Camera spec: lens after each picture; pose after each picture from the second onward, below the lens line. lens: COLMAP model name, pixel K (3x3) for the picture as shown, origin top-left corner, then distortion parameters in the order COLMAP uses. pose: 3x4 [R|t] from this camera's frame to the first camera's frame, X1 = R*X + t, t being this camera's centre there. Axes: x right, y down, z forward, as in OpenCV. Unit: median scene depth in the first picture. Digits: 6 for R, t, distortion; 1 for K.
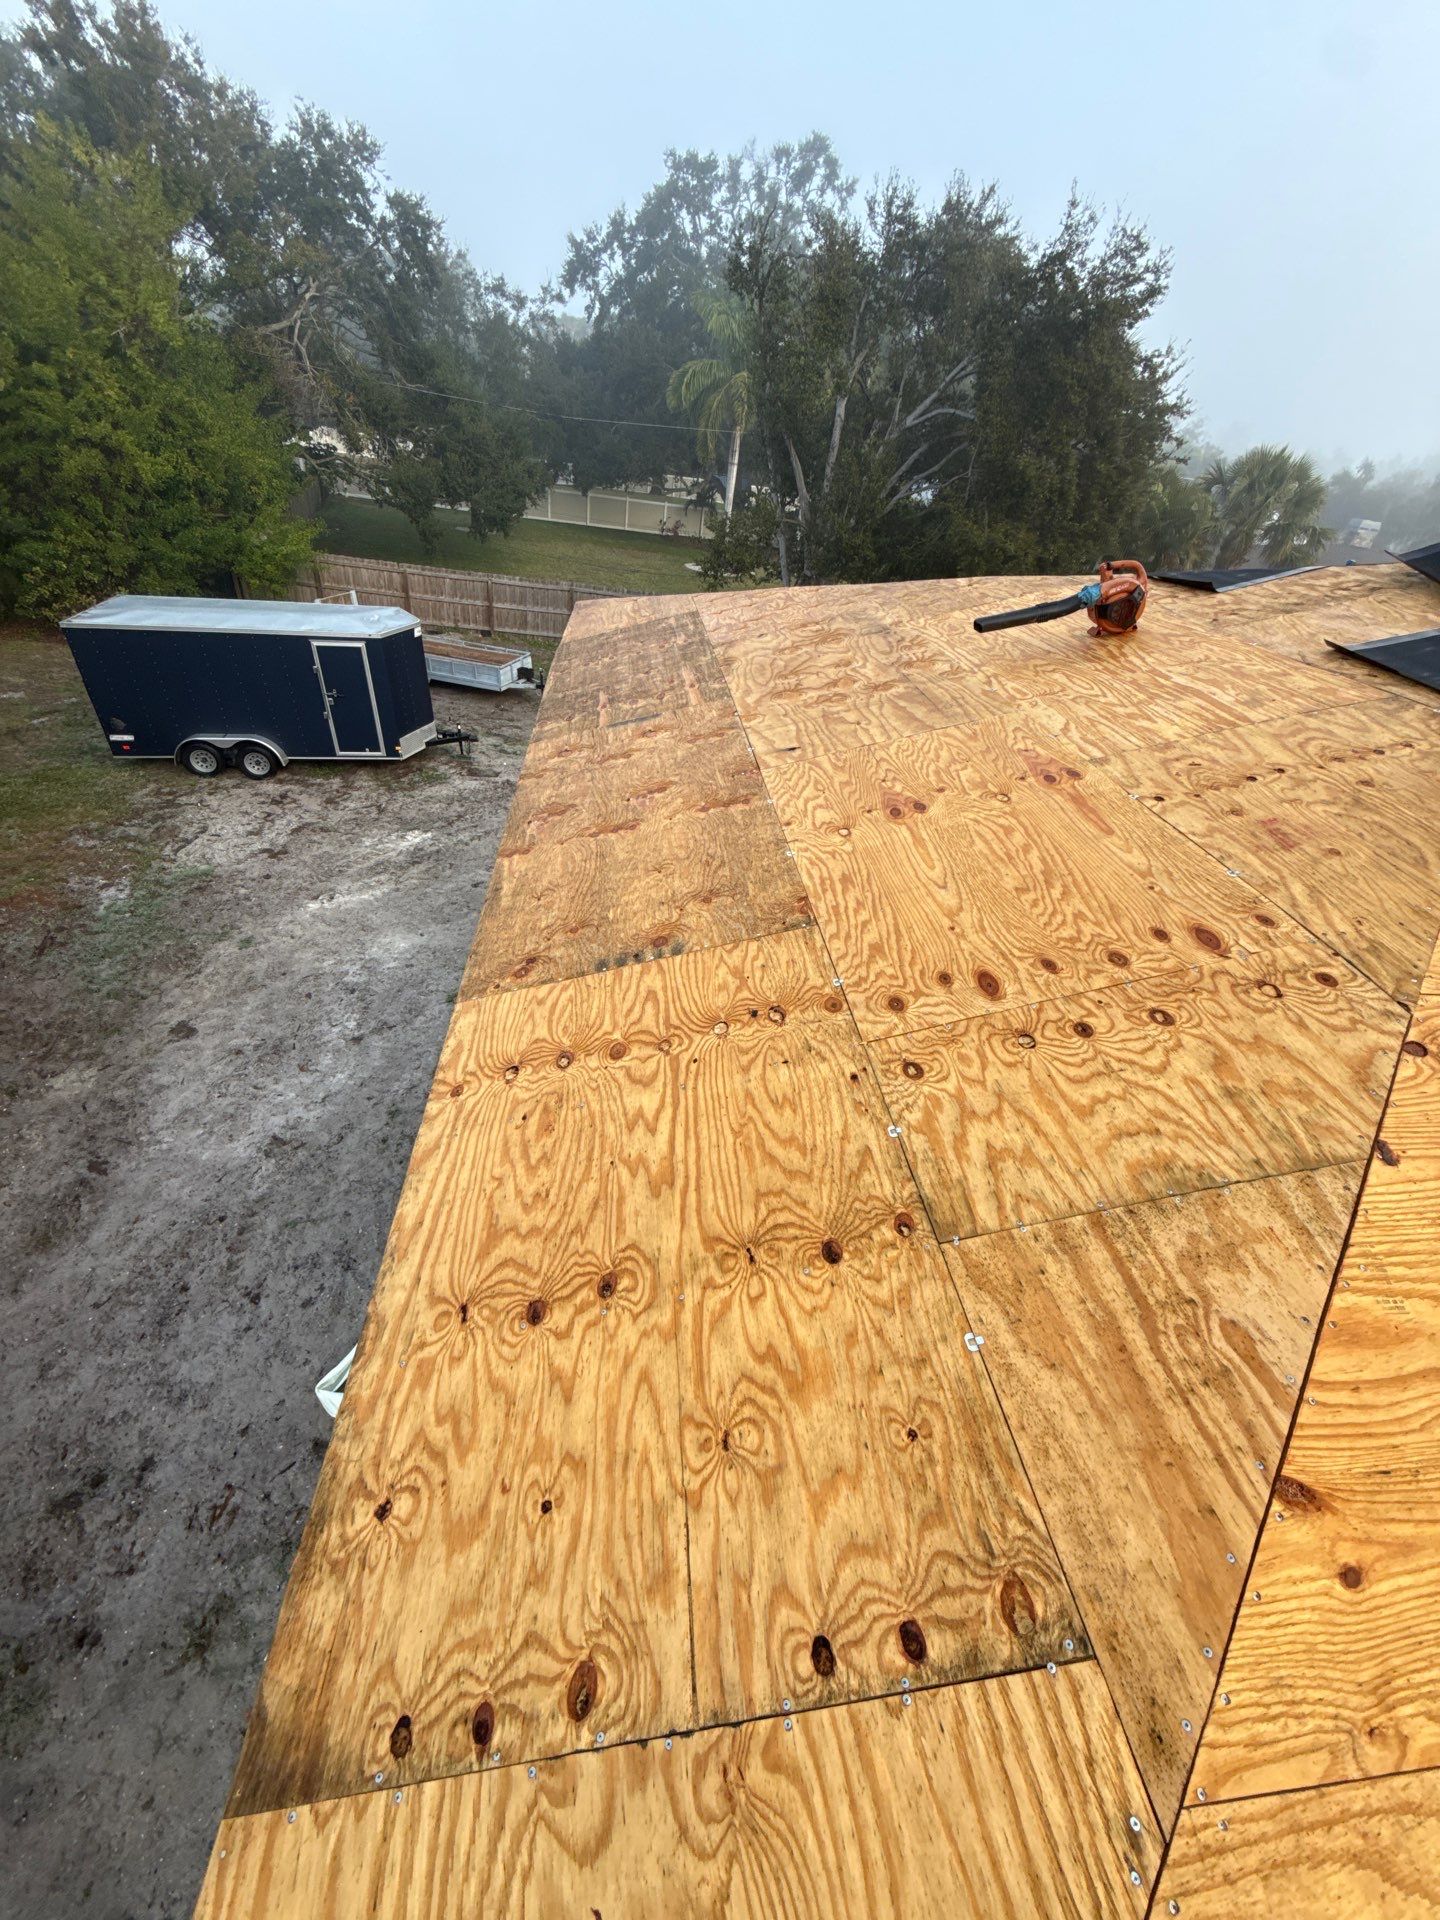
lens RADIAL K [[761.8, 0, 722.5], [0, 761.8, 961.5], [0, 0, 1]] dist [-0.000006, 0.000112]
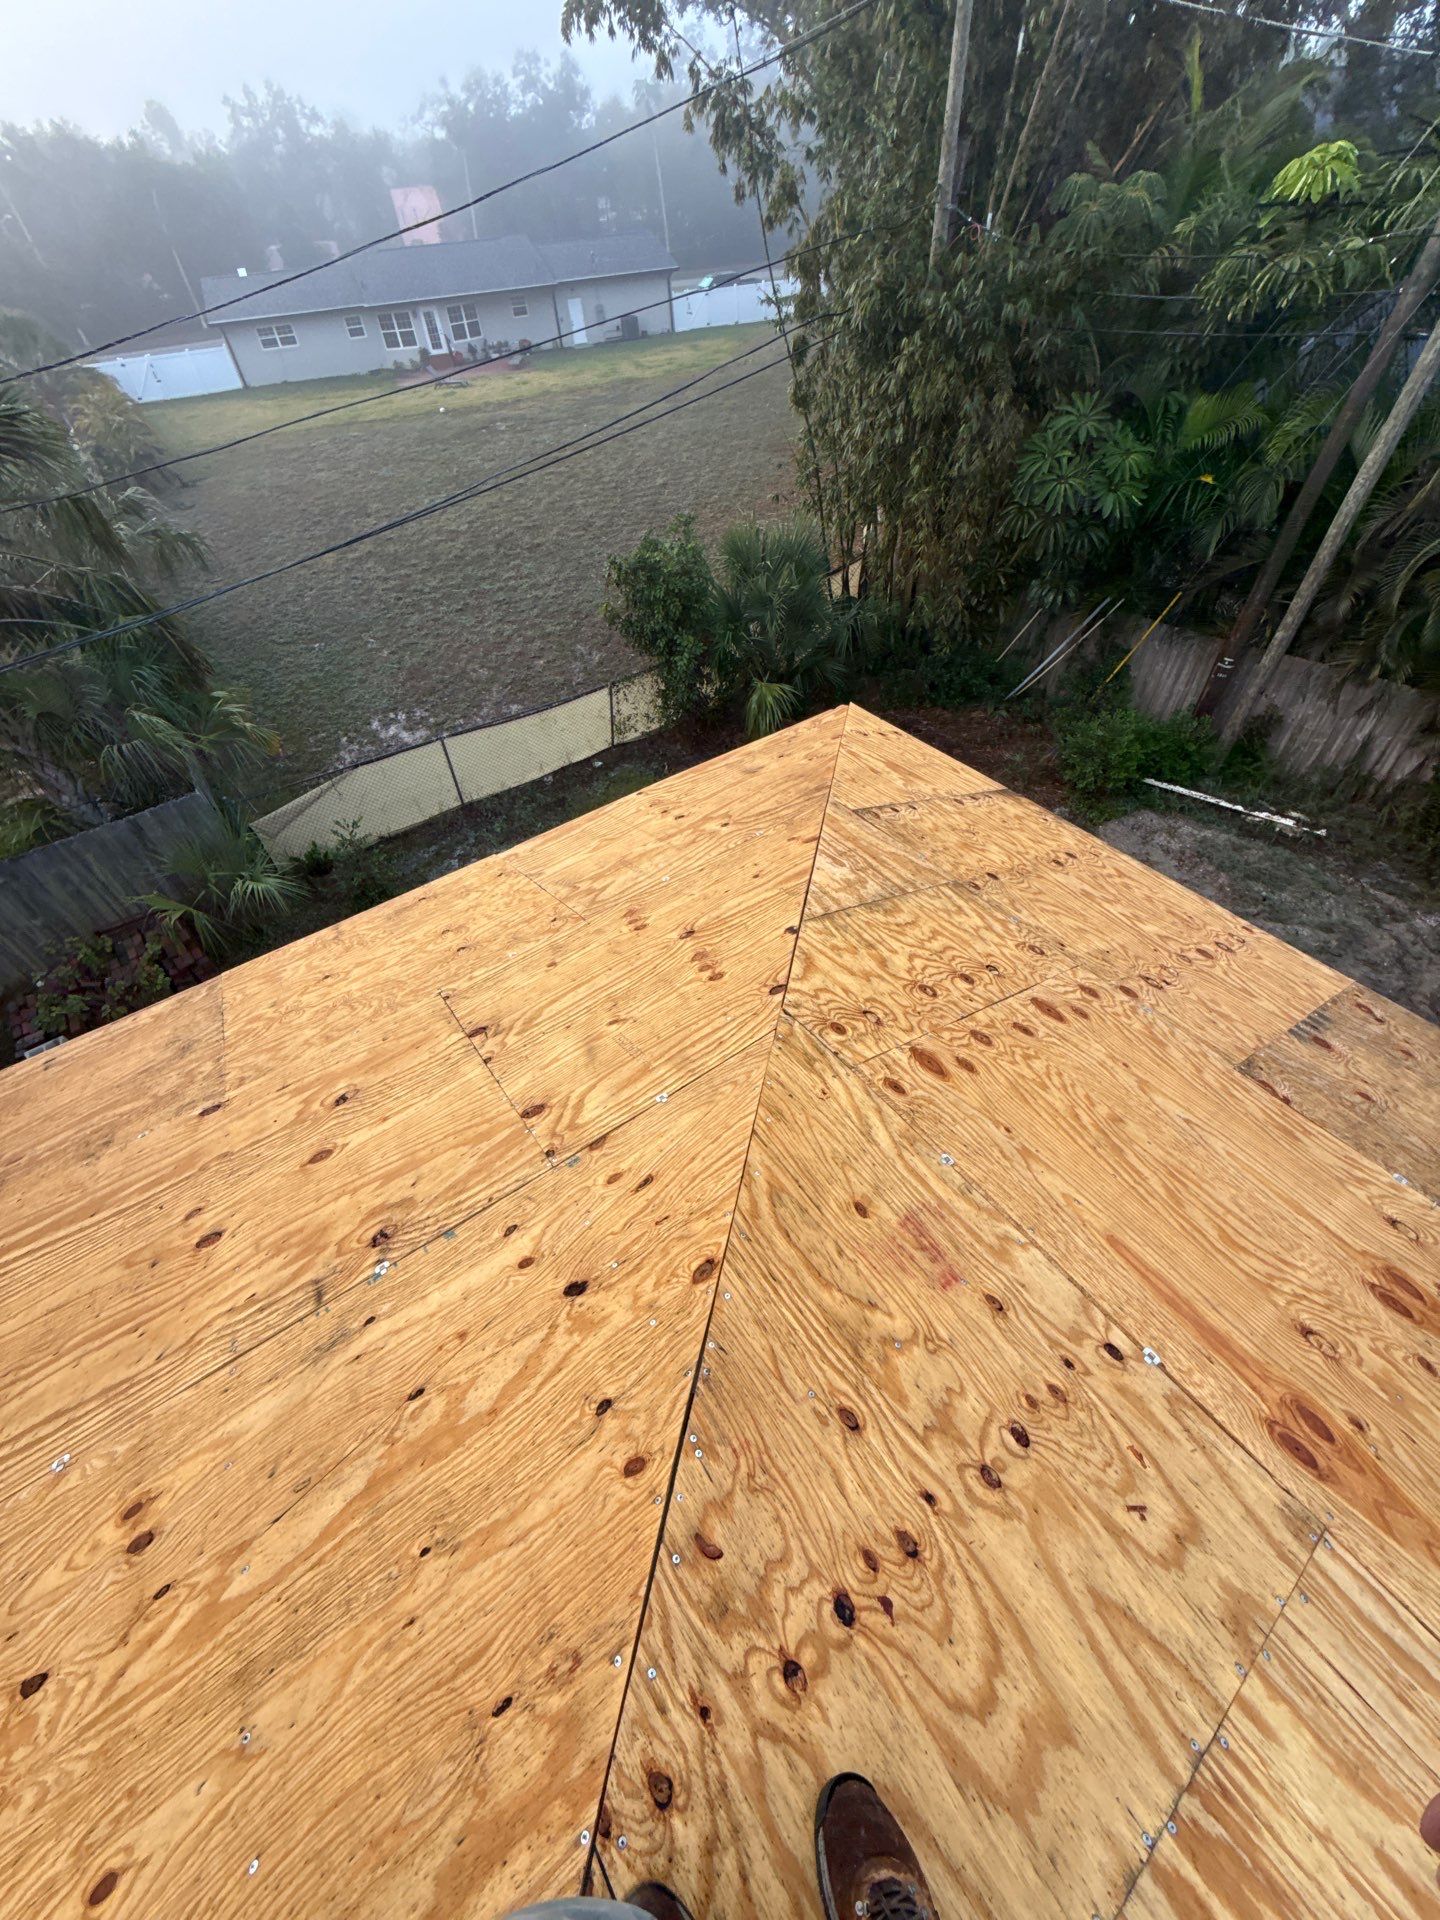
lens RADIAL K [[761.8, 0, 722.5], [0, 761.8, 961.5], [0, 0, 1]] dist [-0.000006, 0.000112]
pose [[-0.872766, 0.302912, -0.382784, 1.472689], [-0.319613, 0.238097, 0.917146, -1.098948], [0.368955, 0.922797, -0.110989, 1.045418]]
